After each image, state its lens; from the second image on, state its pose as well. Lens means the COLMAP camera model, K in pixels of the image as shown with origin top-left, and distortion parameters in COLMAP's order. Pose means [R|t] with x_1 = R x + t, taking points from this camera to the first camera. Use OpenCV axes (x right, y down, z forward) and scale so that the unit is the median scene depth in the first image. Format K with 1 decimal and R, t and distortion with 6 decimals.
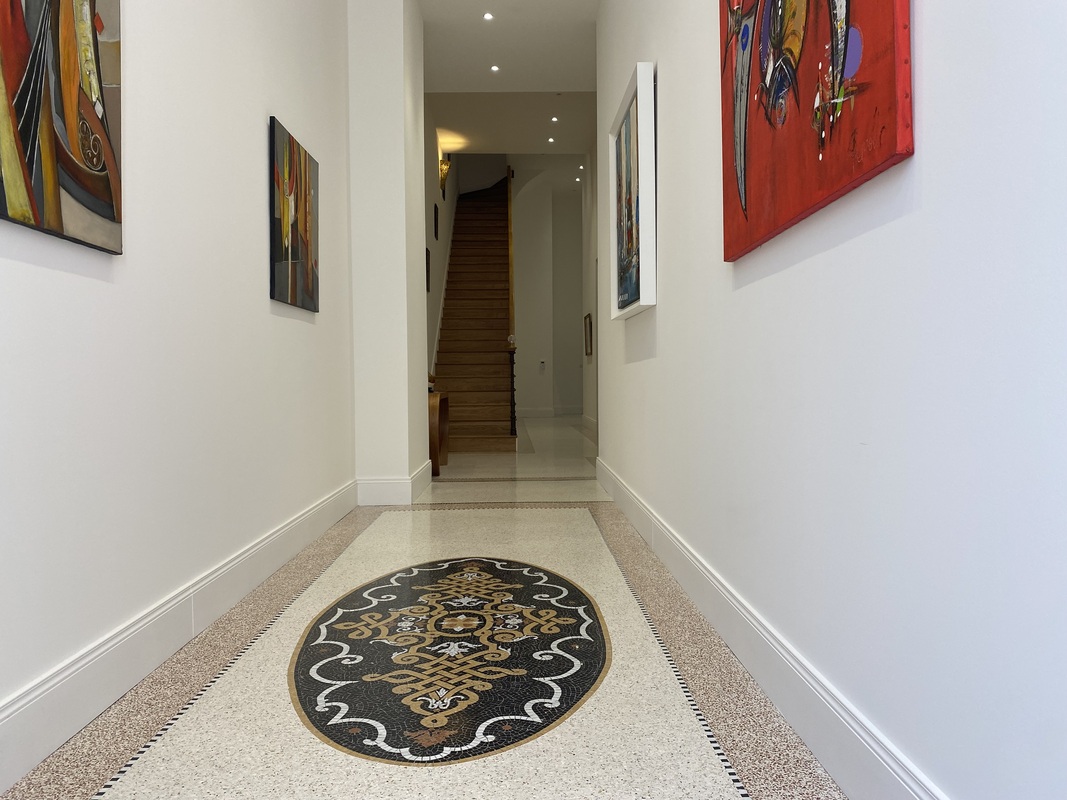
lens RADIAL K [[799.9, 0, 533.5], [0, 799.9, 400.0], [0, 0, 1]] dist [0.038519, -0.044079]
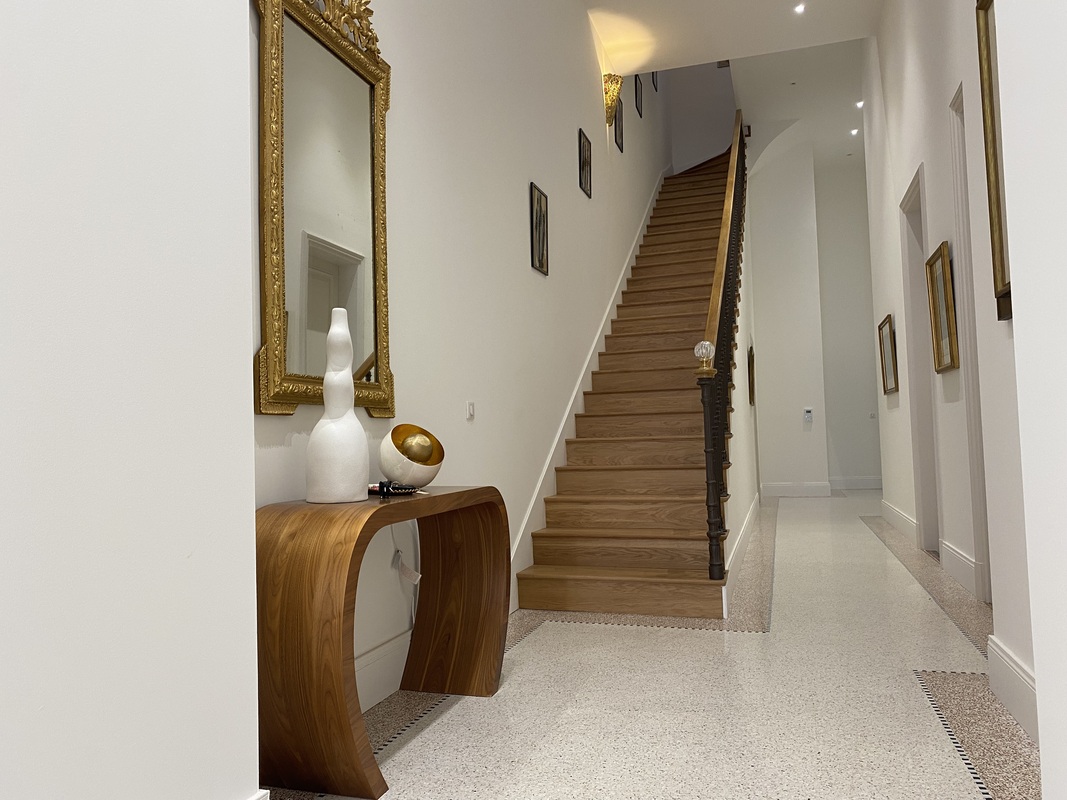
lens RADIAL K [[799.9, 0, 533.5], [0, 799.9, 400.0], [0, 0, 1]] dist [0.038519, -0.044079]
pose [[0.944172, -0.039594, -0.327065, 0.021442], [0.015208, 0.996932, -0.076785, -0.014911], [0.329102, 0.067524, 0.941877, 0.470443]]
